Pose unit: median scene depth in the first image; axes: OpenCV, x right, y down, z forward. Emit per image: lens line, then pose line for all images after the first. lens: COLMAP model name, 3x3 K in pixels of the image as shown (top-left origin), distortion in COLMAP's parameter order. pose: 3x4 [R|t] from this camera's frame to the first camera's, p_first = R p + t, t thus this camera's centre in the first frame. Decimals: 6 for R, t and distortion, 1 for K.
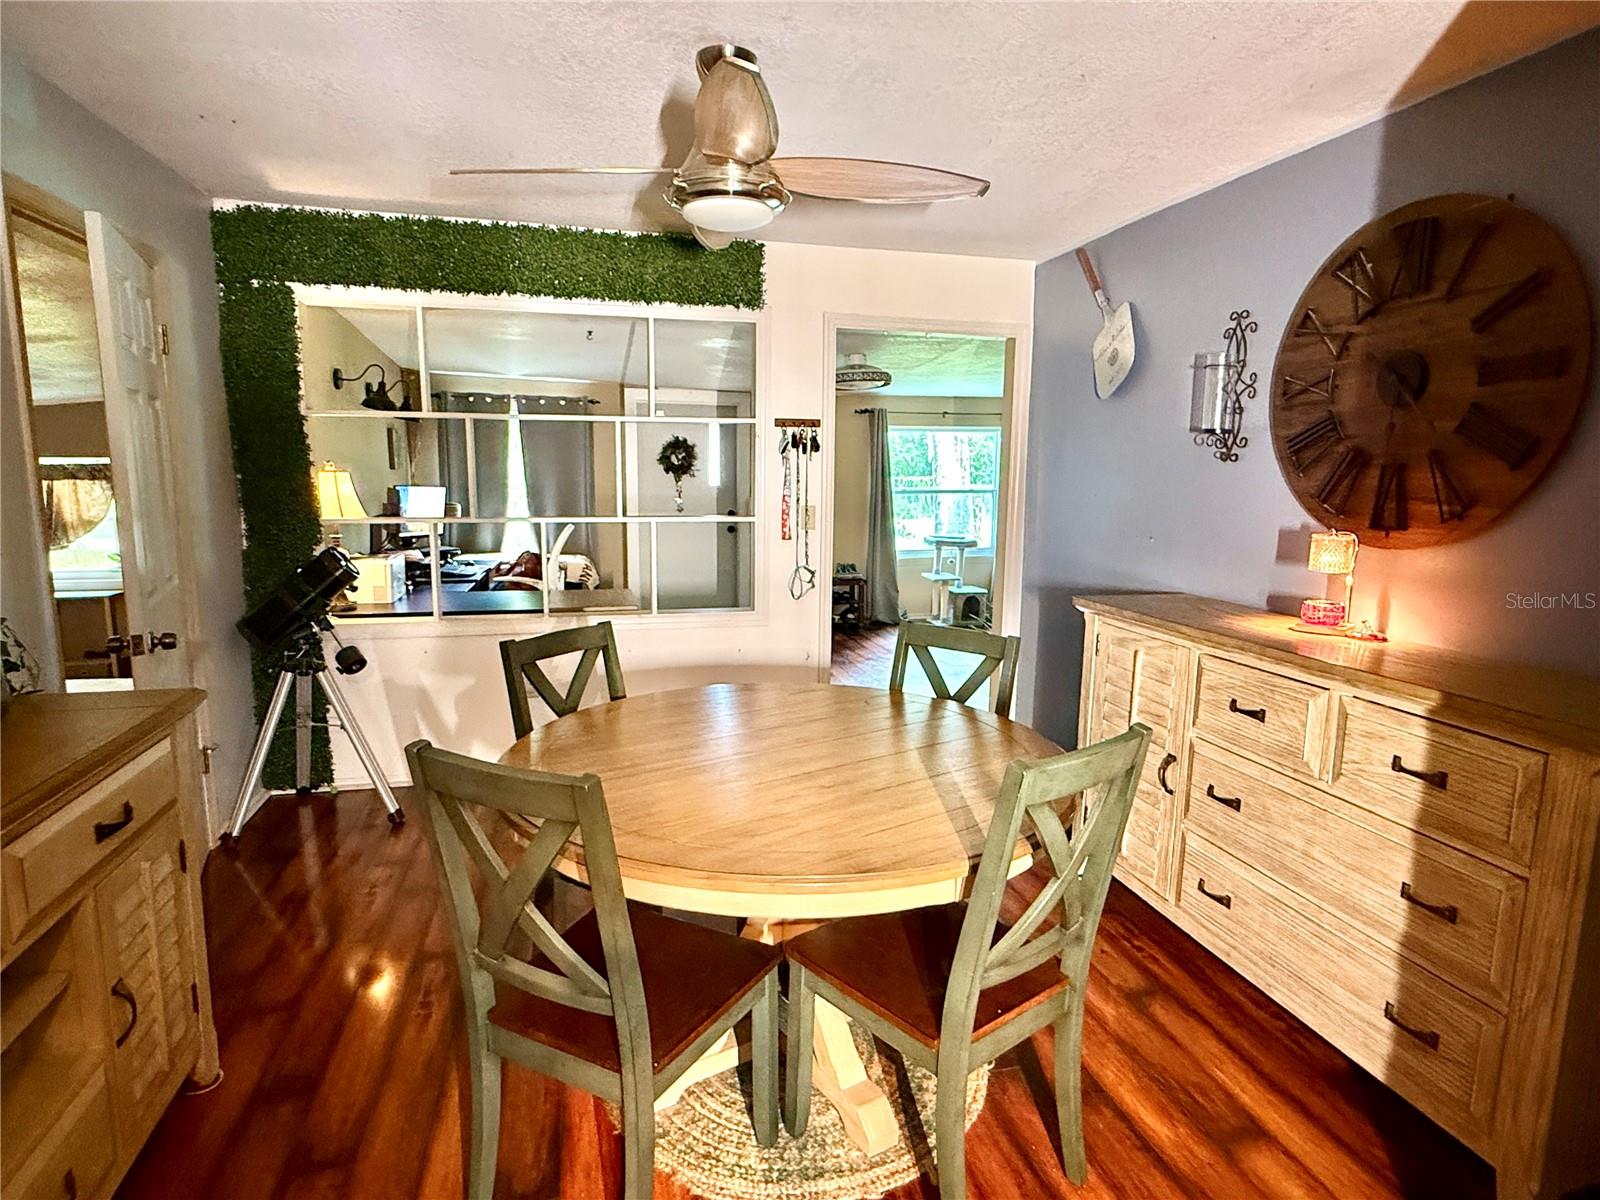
lens RADIAL K [[896.7, 0, 800.0], [0, 896.7, 600.0], [0, 0, 1]] dist [0.000946, -0.000324]
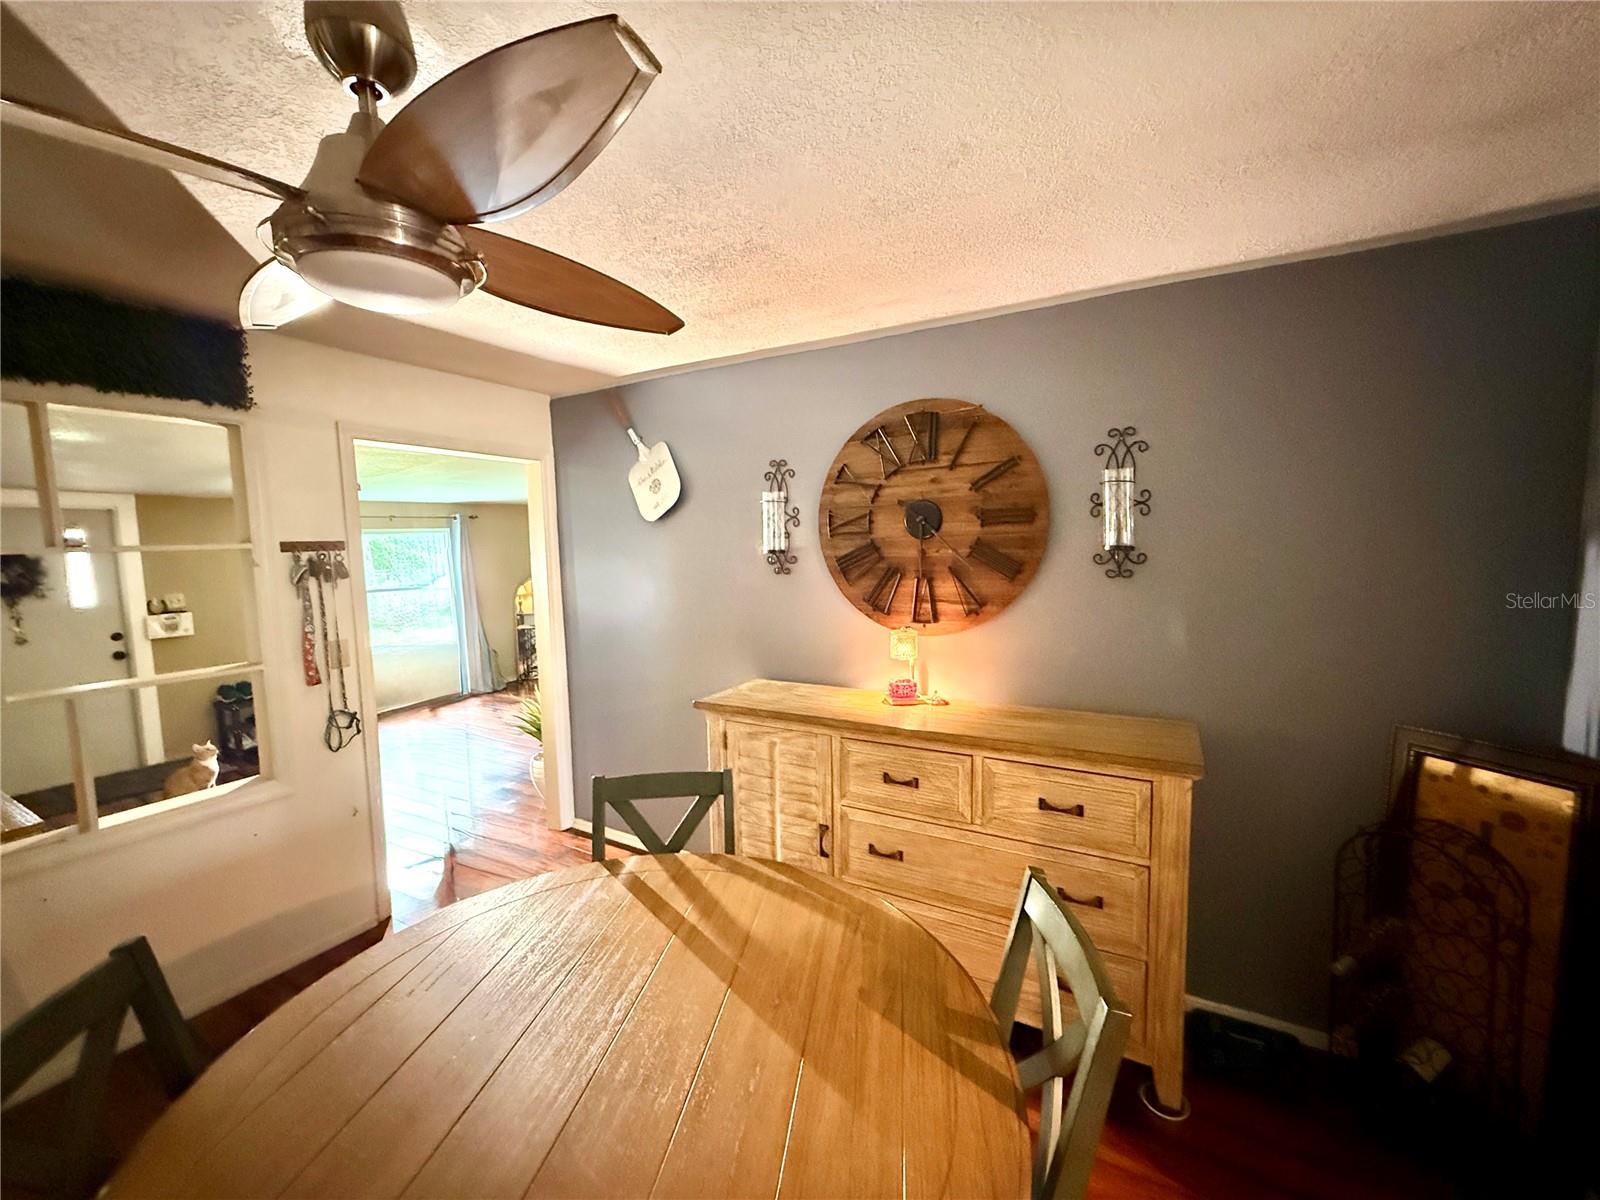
lens RADIAL K [[634.5, 0, 804.0], [0, 634.5, 597.7], [0, 0, 1]] dist [0.000223, 0.000164]
pose [[0.685599, -0.090238, 0.722365, -0.199615], [0.136865, 0.990571, -0.006156, -0.133904], [-0.714998, 0.103087, 0.691485, 0.421012]]
